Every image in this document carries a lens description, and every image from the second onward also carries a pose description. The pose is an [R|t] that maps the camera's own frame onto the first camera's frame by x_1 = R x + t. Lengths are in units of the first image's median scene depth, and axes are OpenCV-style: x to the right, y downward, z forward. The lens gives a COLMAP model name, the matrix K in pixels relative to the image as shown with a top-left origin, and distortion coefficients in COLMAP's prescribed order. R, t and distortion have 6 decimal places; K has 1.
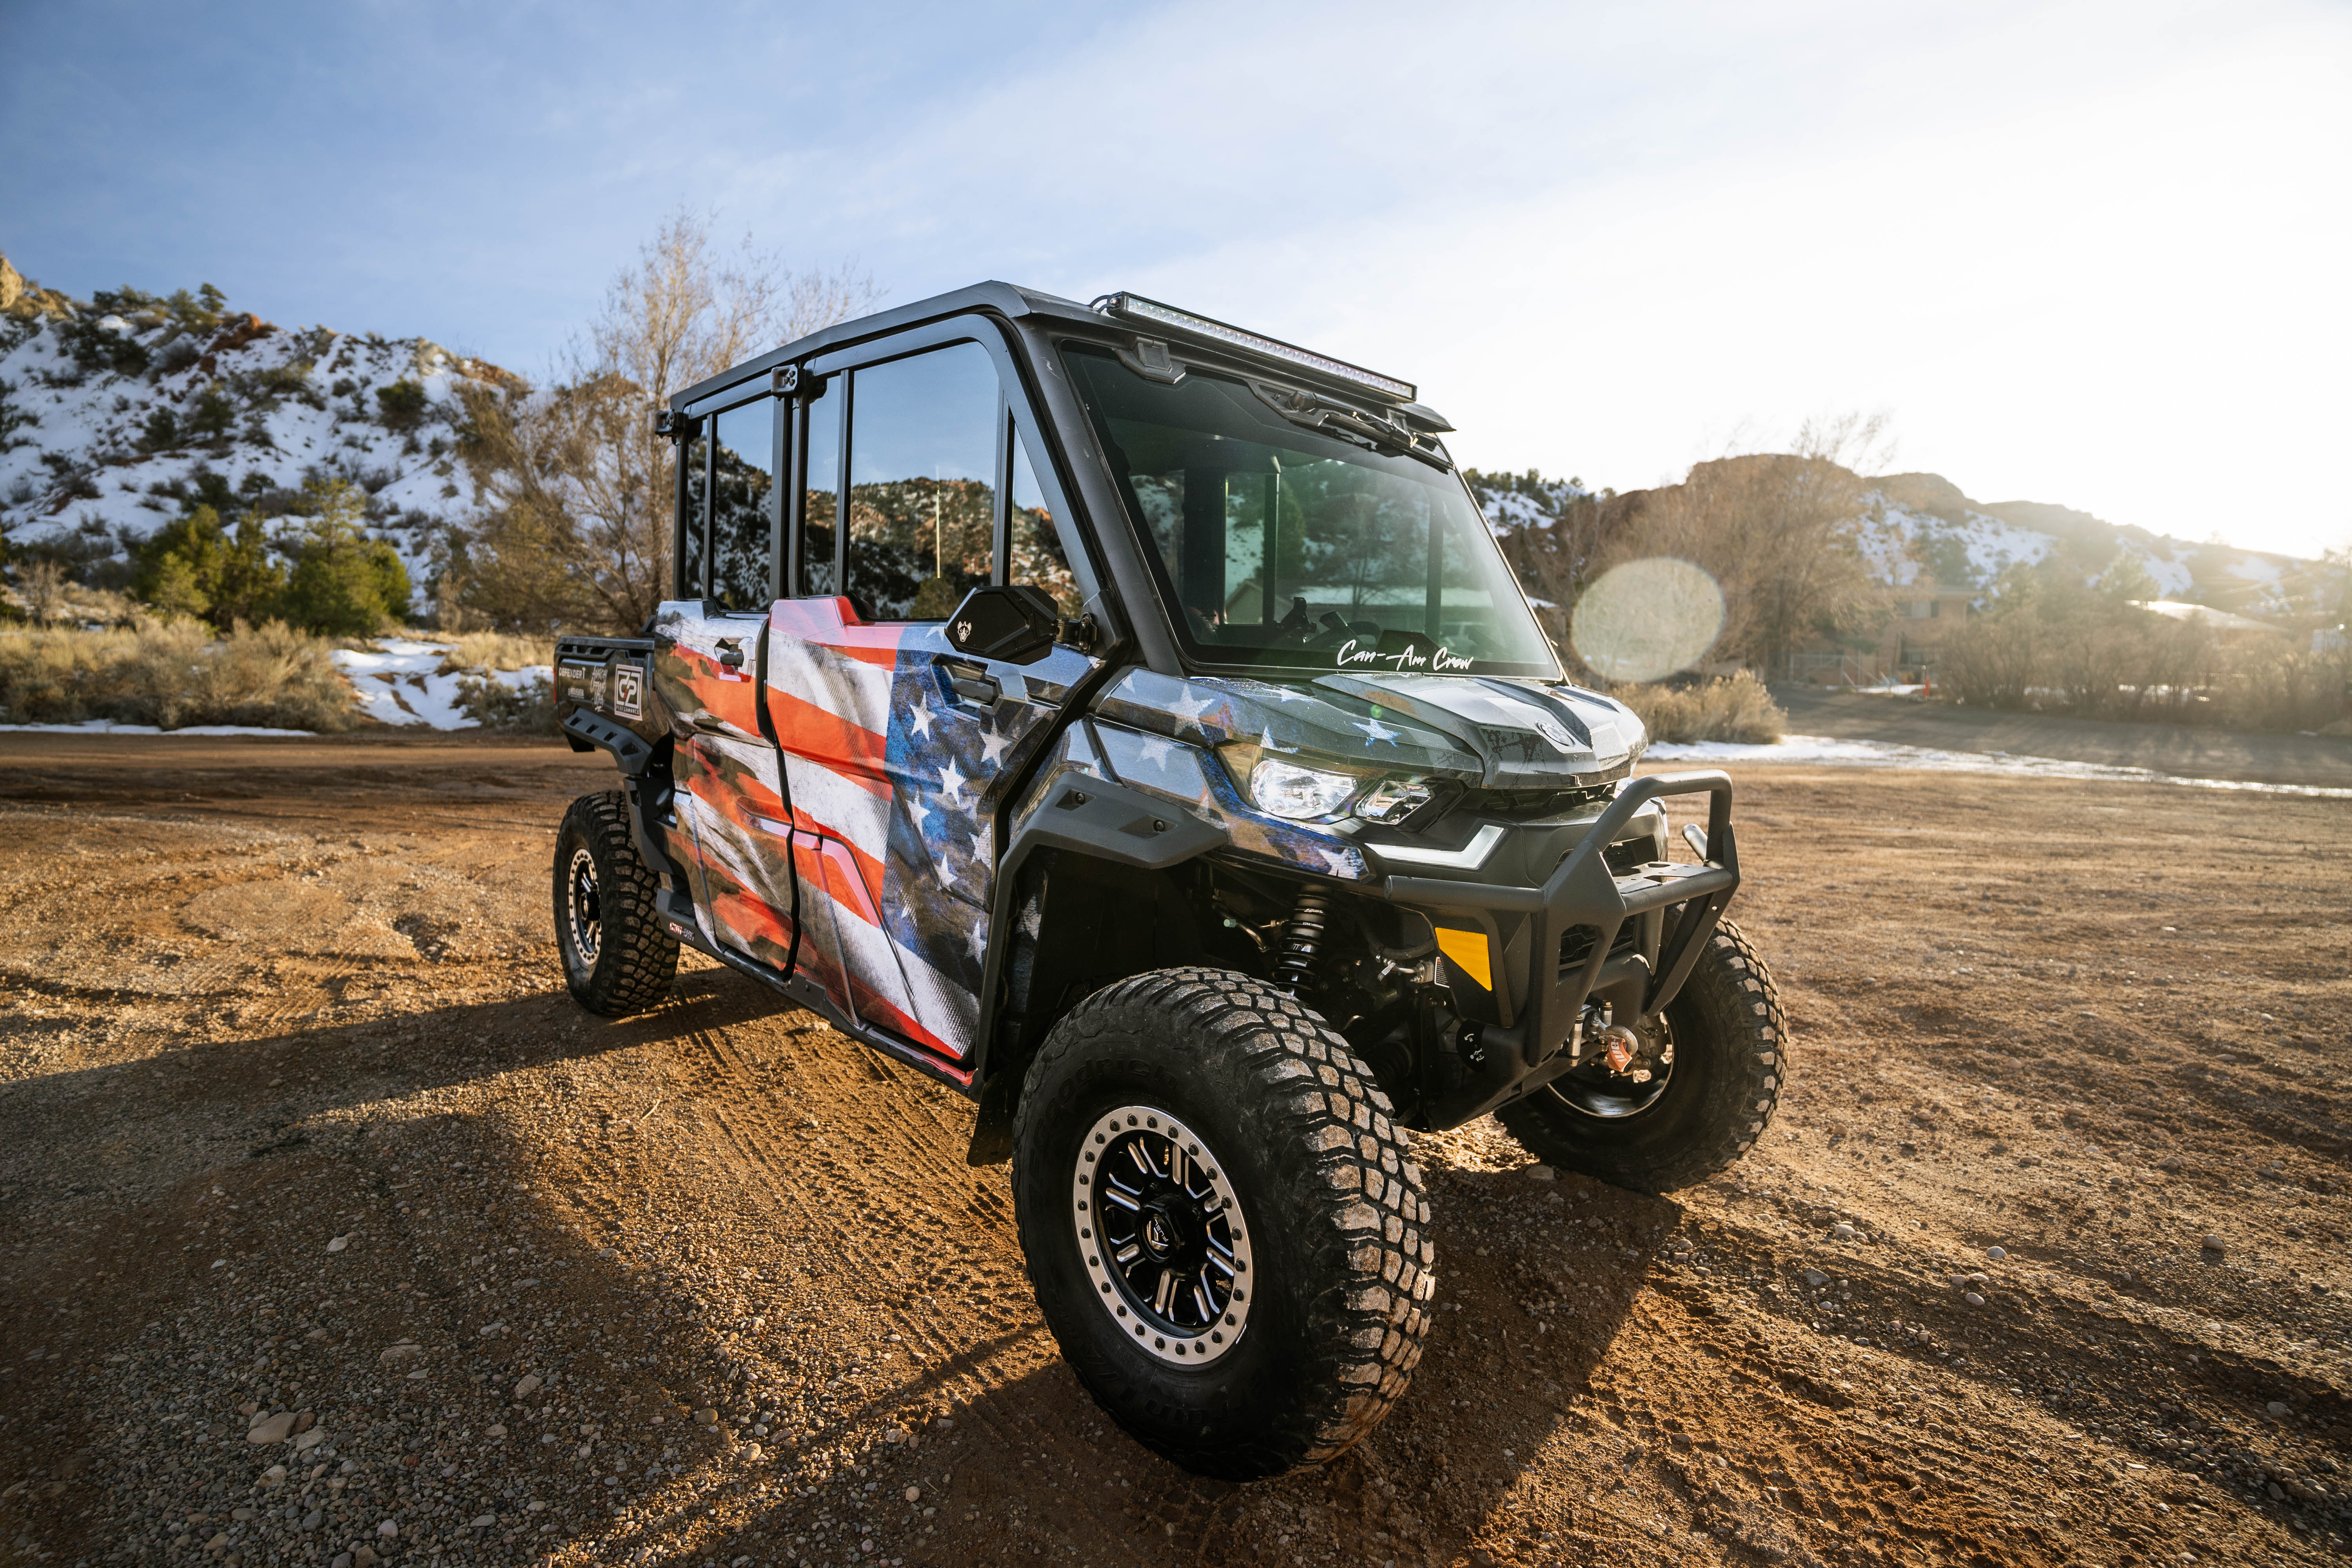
lens RADIAL K [[1162.6, 0, 1185.1], [0, 1162.6, 781.4], [0, 0, 1]] dist [-0.077735, 0.036710]
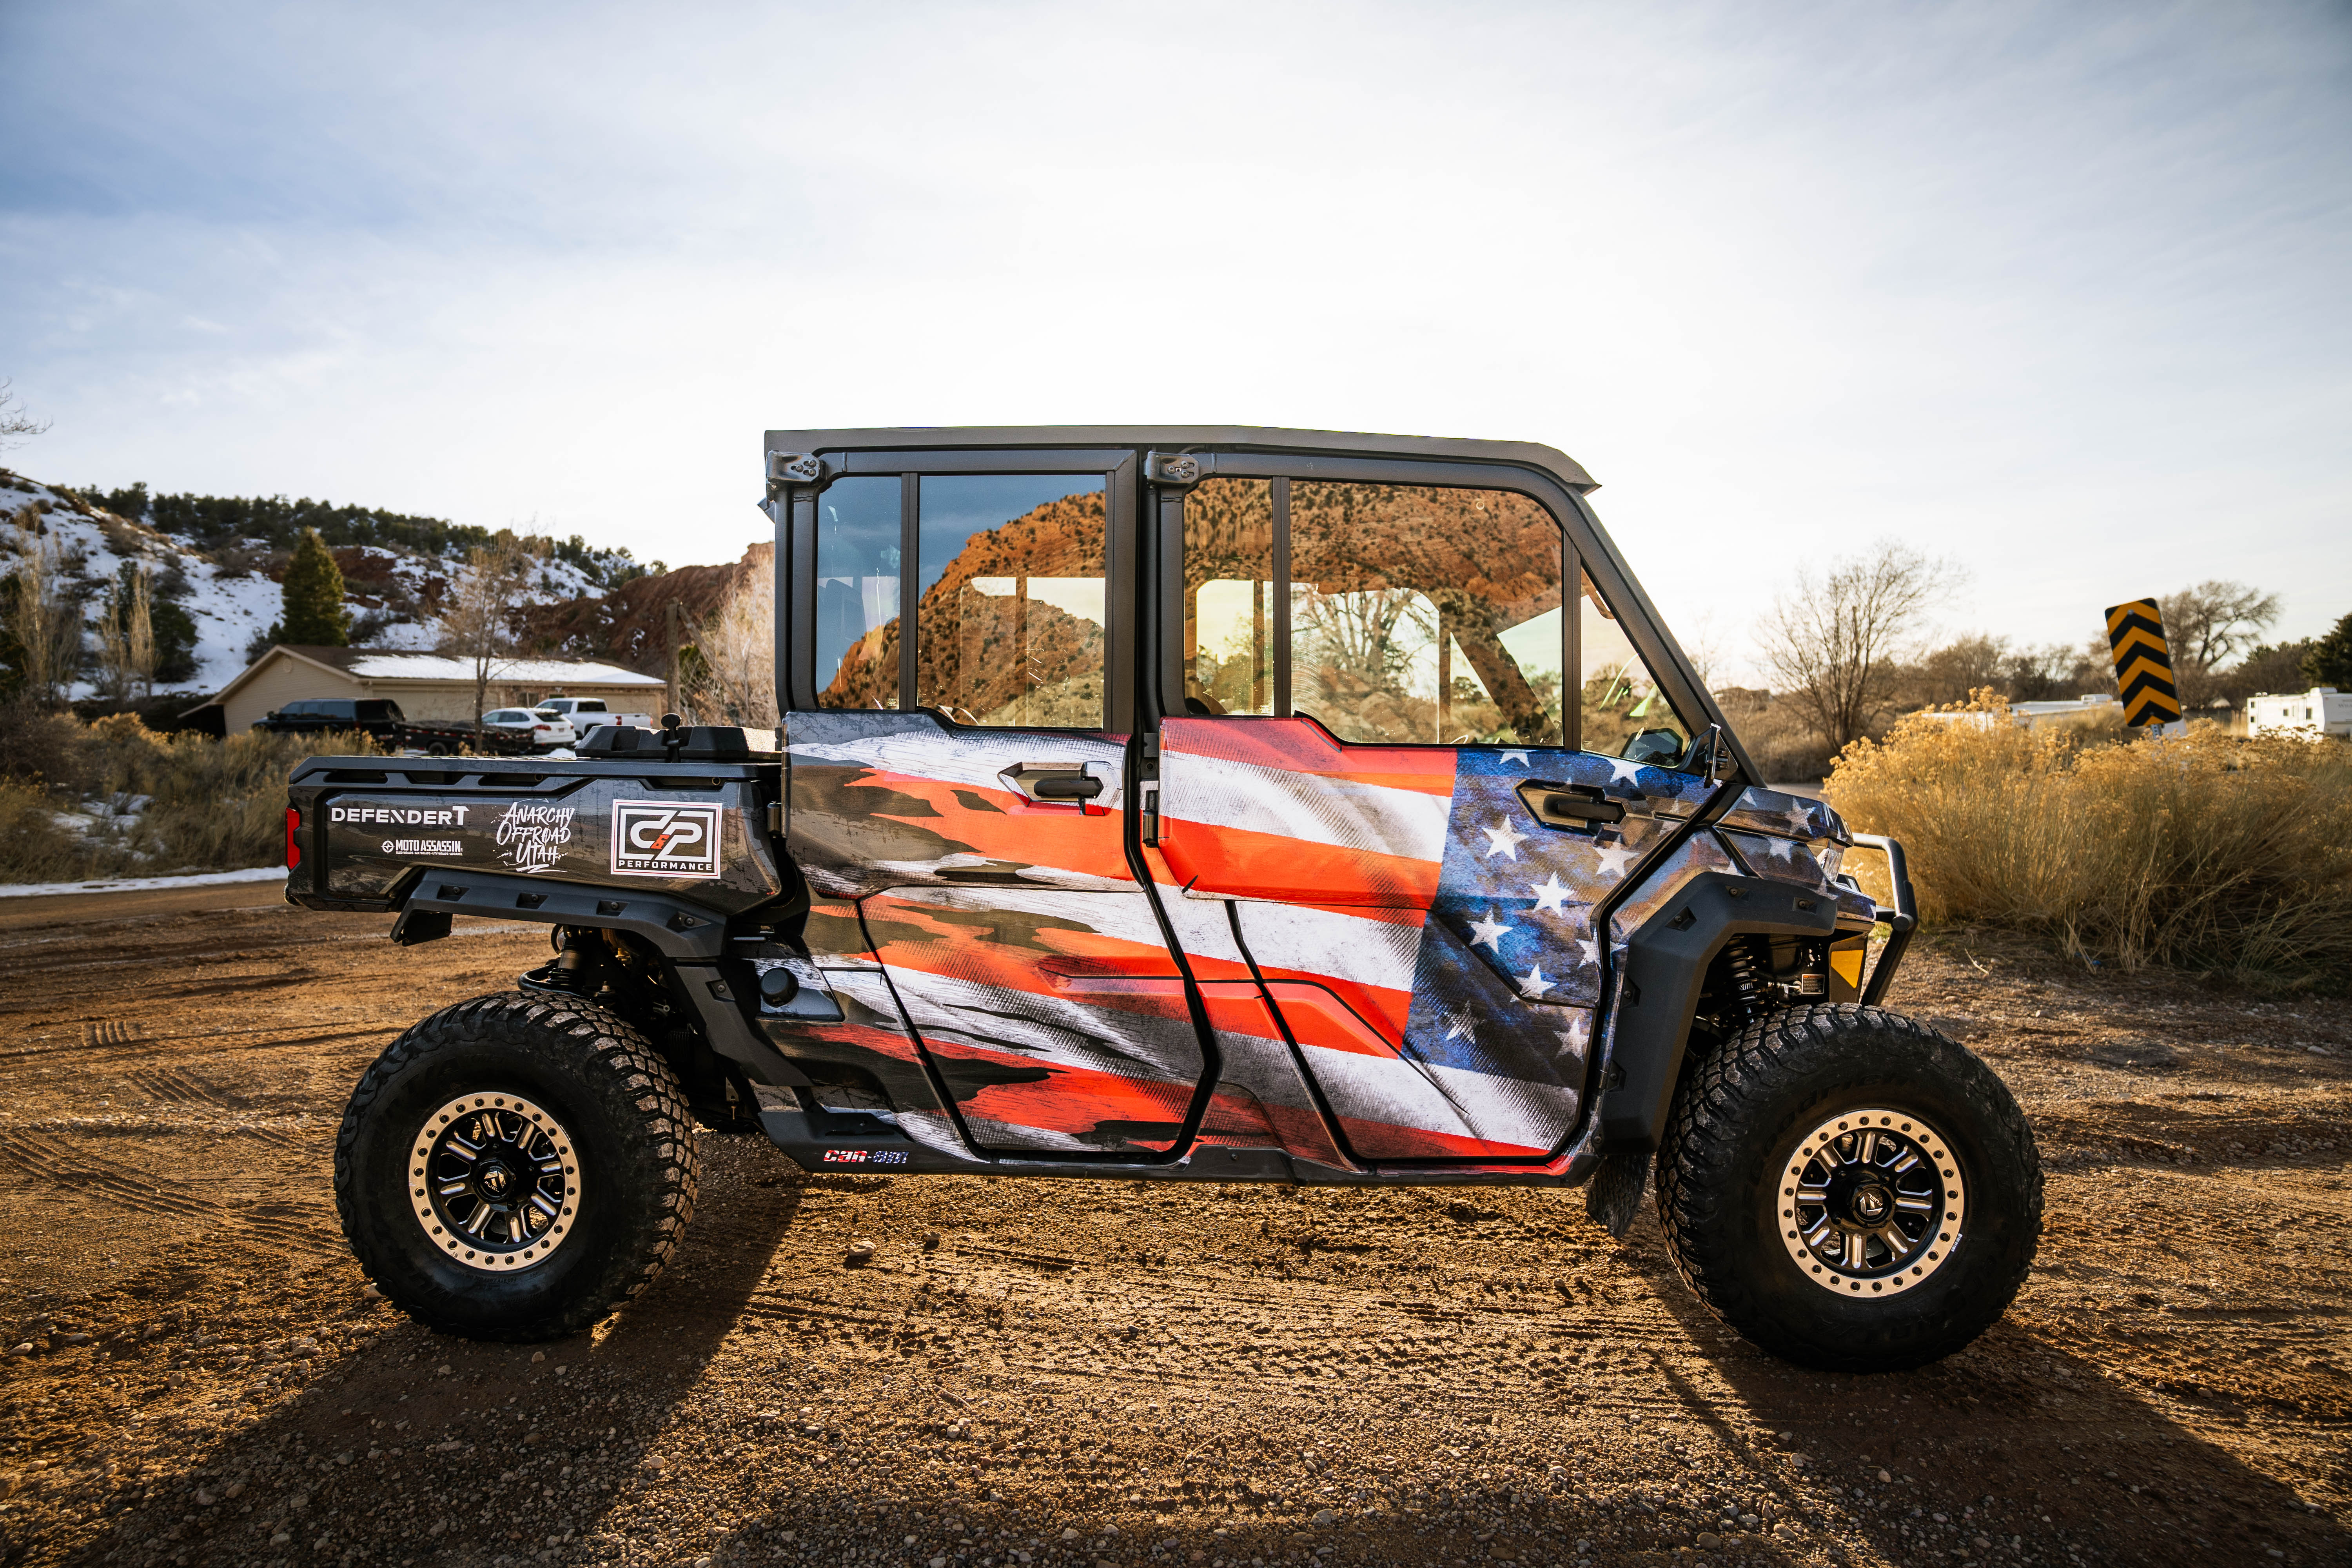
lens RADIAL K [[1159.6, 0, 1168.0], [0, 1159.6, 791.6], [0, 0, 1]] dist [-0.067265, 0.031244]
pose [[0.708298, -0.050733, 0.704088, -1.071645], [0.088994, 0.995874, -0.017769, -0.097453], [-0.700281, 0.075245, 0.709891, 0.425608]]
